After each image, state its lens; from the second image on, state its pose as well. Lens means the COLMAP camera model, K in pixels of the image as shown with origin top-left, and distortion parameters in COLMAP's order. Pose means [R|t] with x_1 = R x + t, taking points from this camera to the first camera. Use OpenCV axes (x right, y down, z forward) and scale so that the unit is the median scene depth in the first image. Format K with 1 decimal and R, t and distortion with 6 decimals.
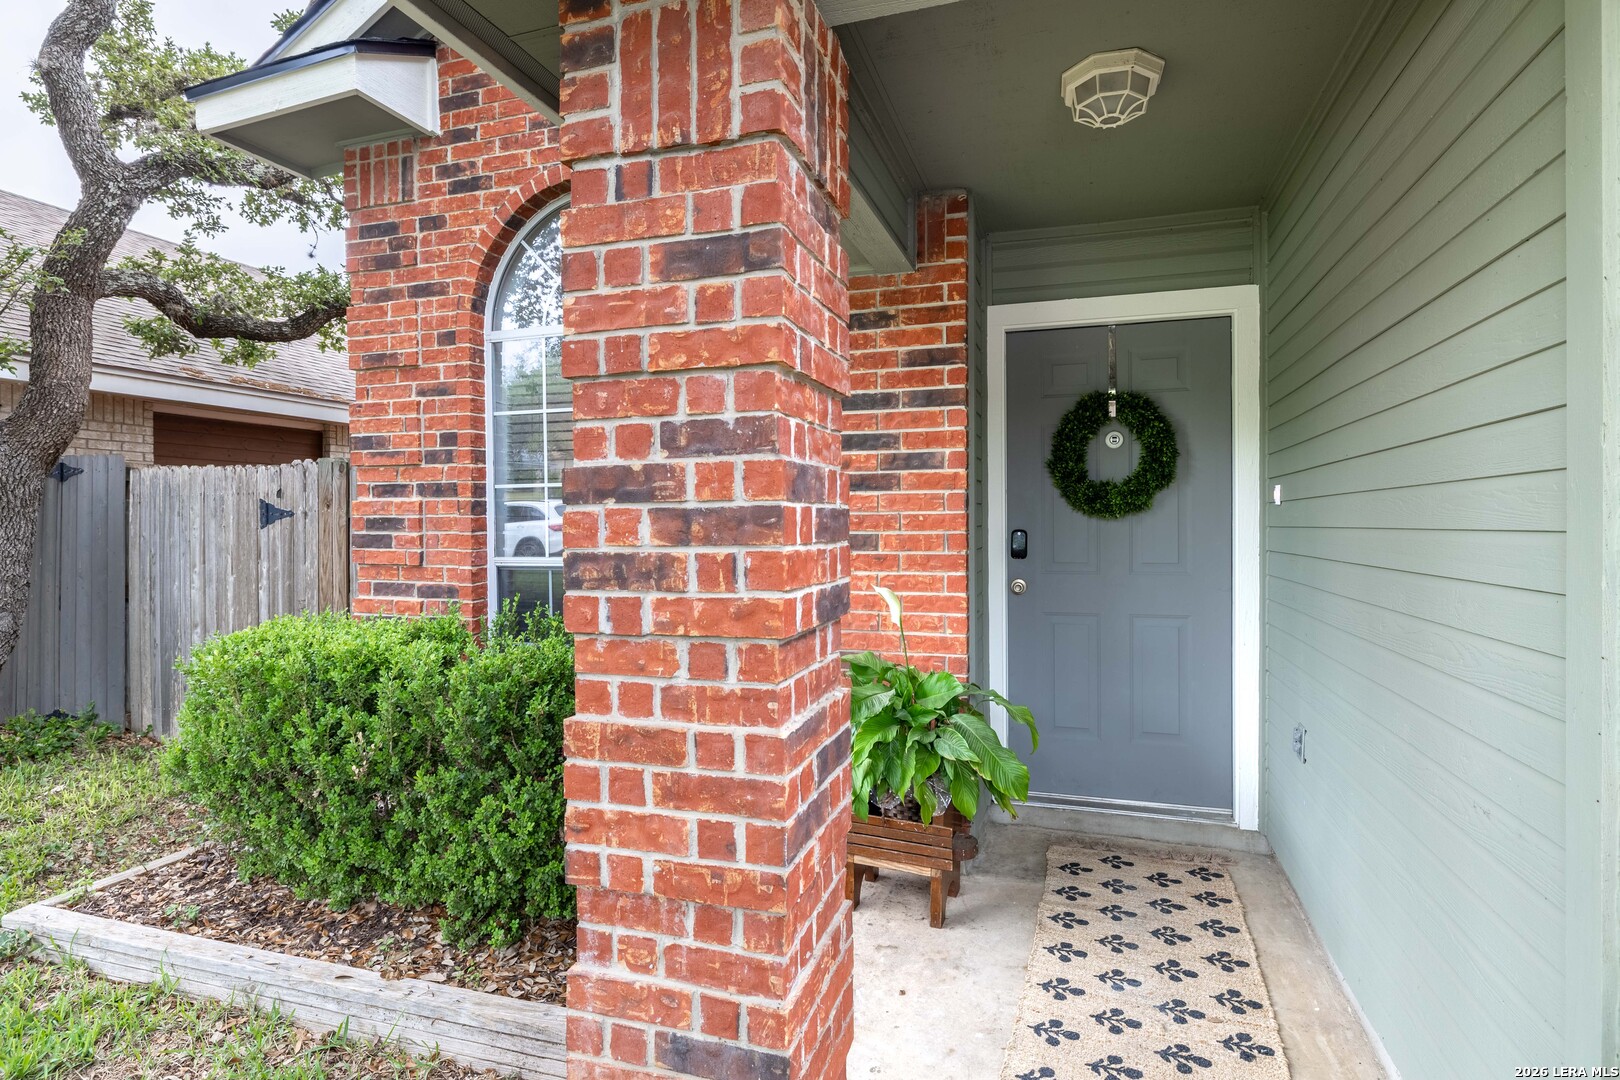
lens RADIAL K [[819.7, 0, 816.5], [0, 819.7, 530.6], [0, 0, 1]] dist [-0.000389, 0.000208]
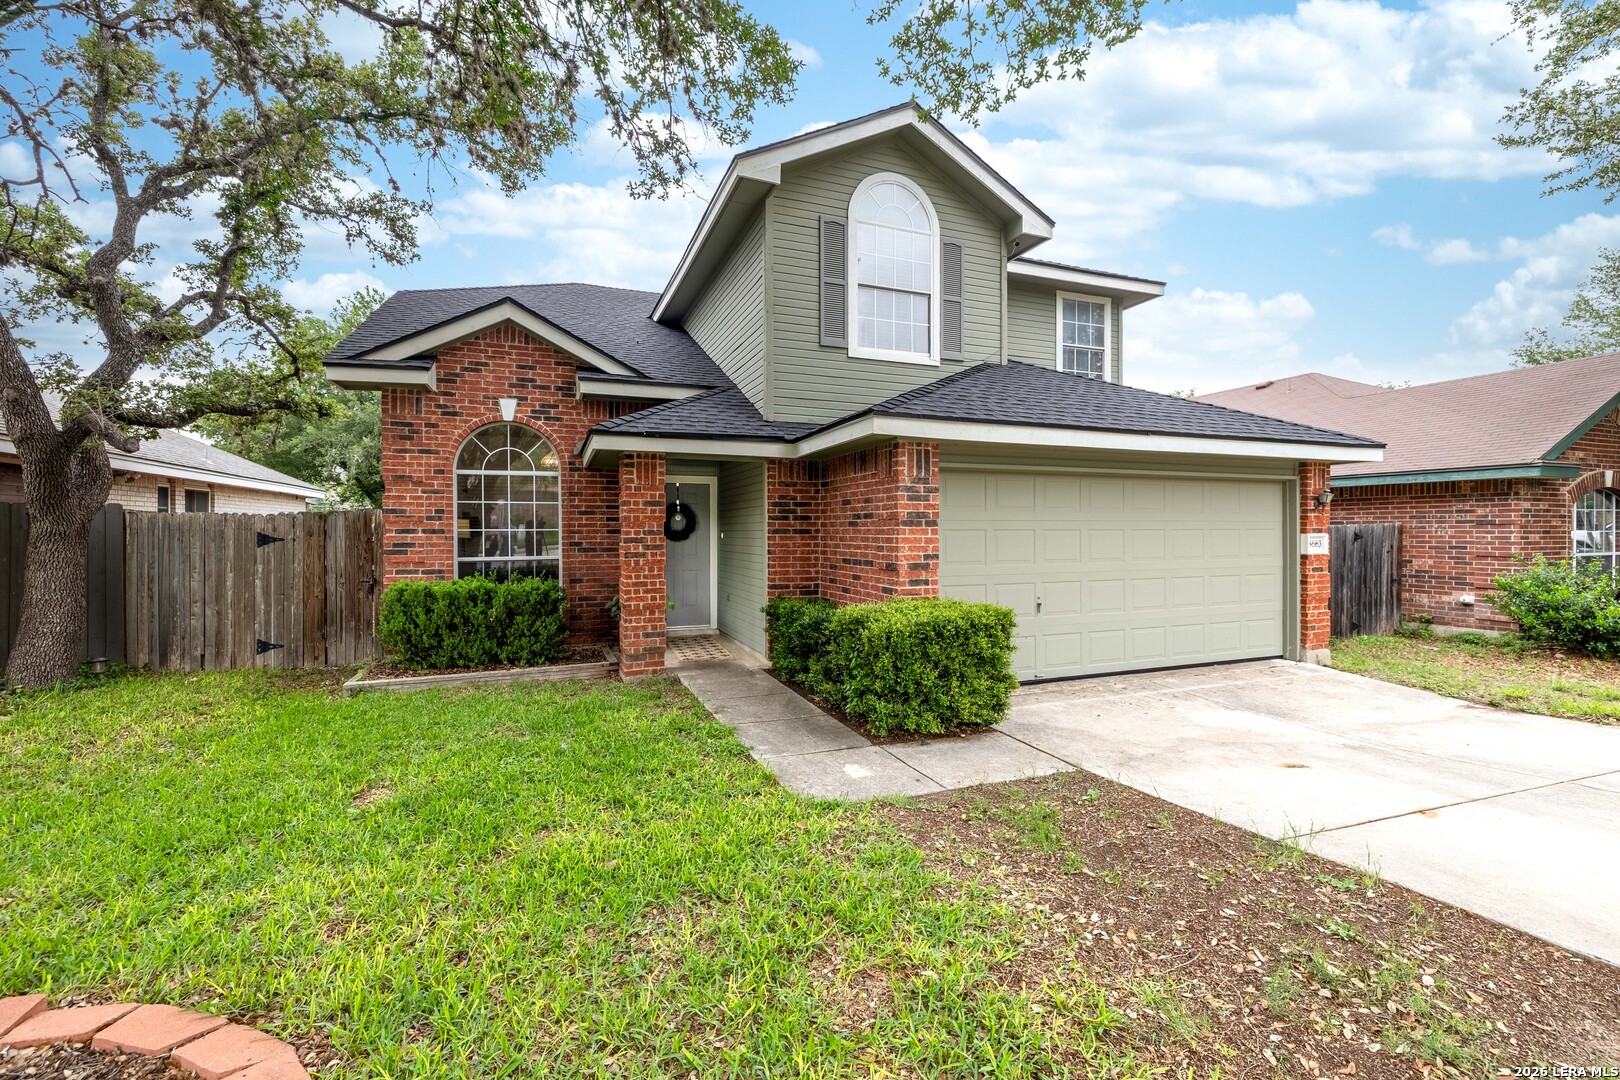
lens RADIAL K [[695.1, 0, 812.0], [0, 695.1, 535.1], [0, 0, 1]] dist [-0.001582, 0.000926]
pose [[0.770812, -0.001928, 0.637060, -0.924099], [0.003730, 0.999992, -0.001486, -0.030892], [-0.637052, 0.003522, 0.770813, -1.380923]]
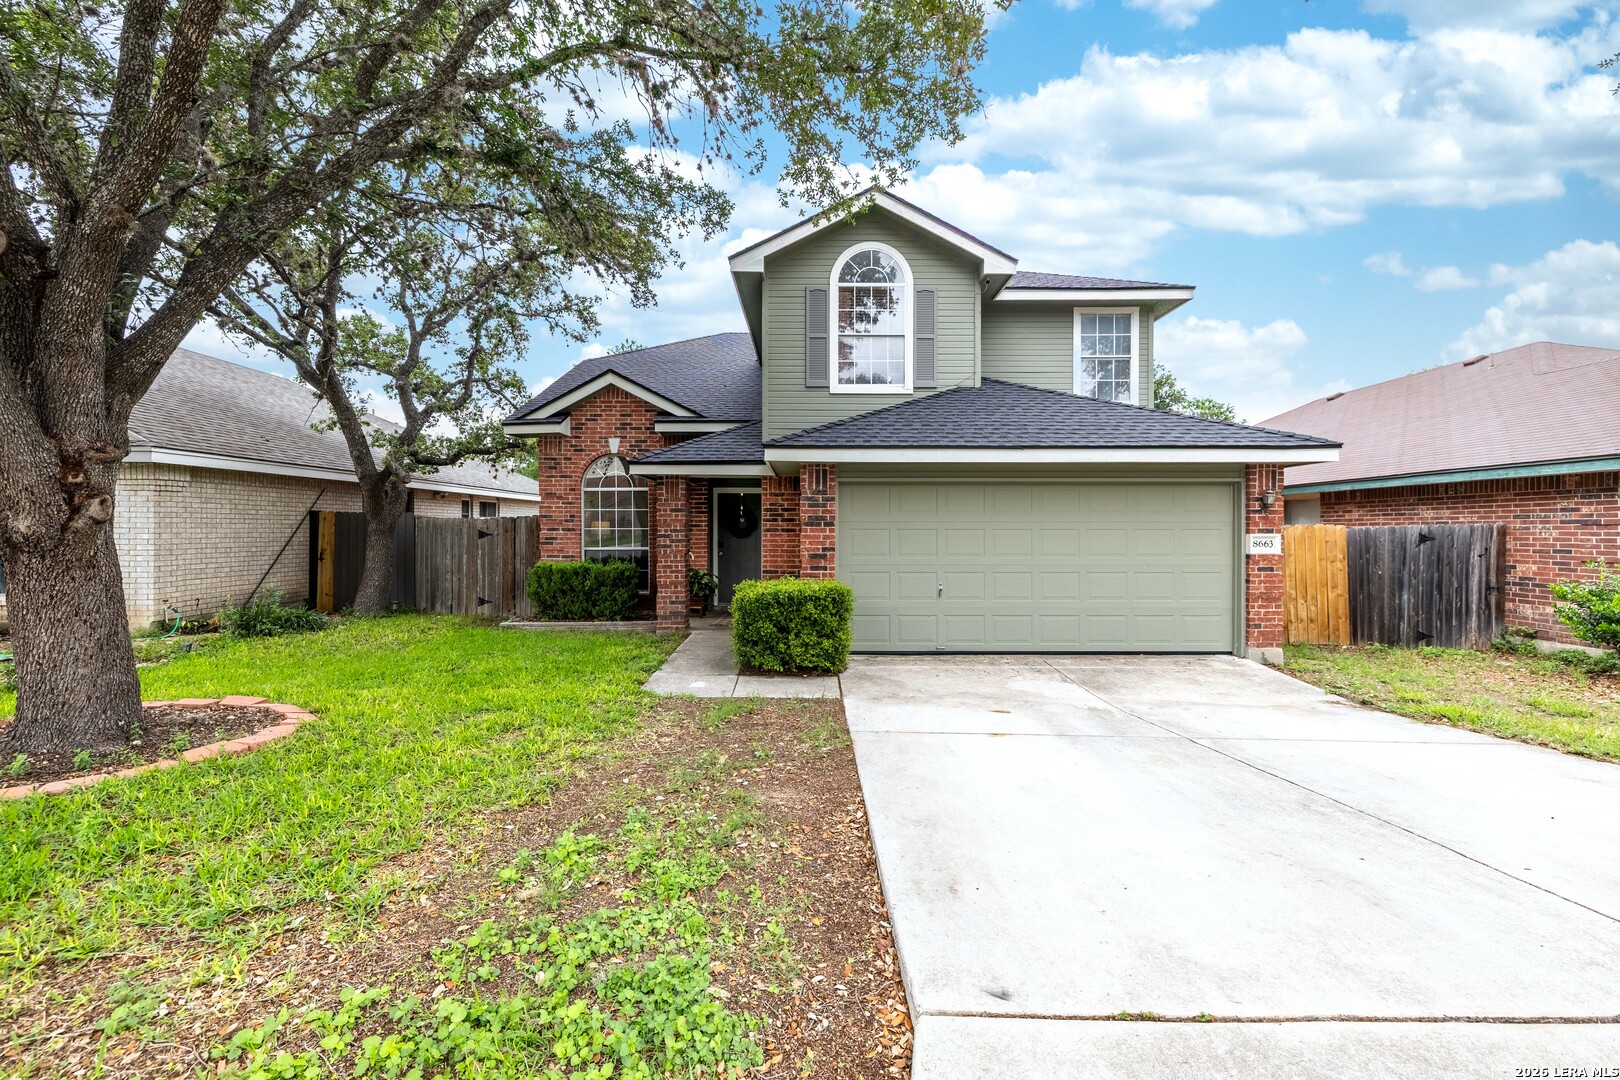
lens RADIAL K [[695.1, 0, 817.8], [0, 695.1, 535.6], [0, 0, 1]] dist [-0.001582, 0.000926]
pose [[0.951213, 0.002854, 0.308523, -0.358421], [-0.002642, 0.999996, -0.001104, -0.021309], [-0.308525, 0.000235, 0.951216, -2.388001]]
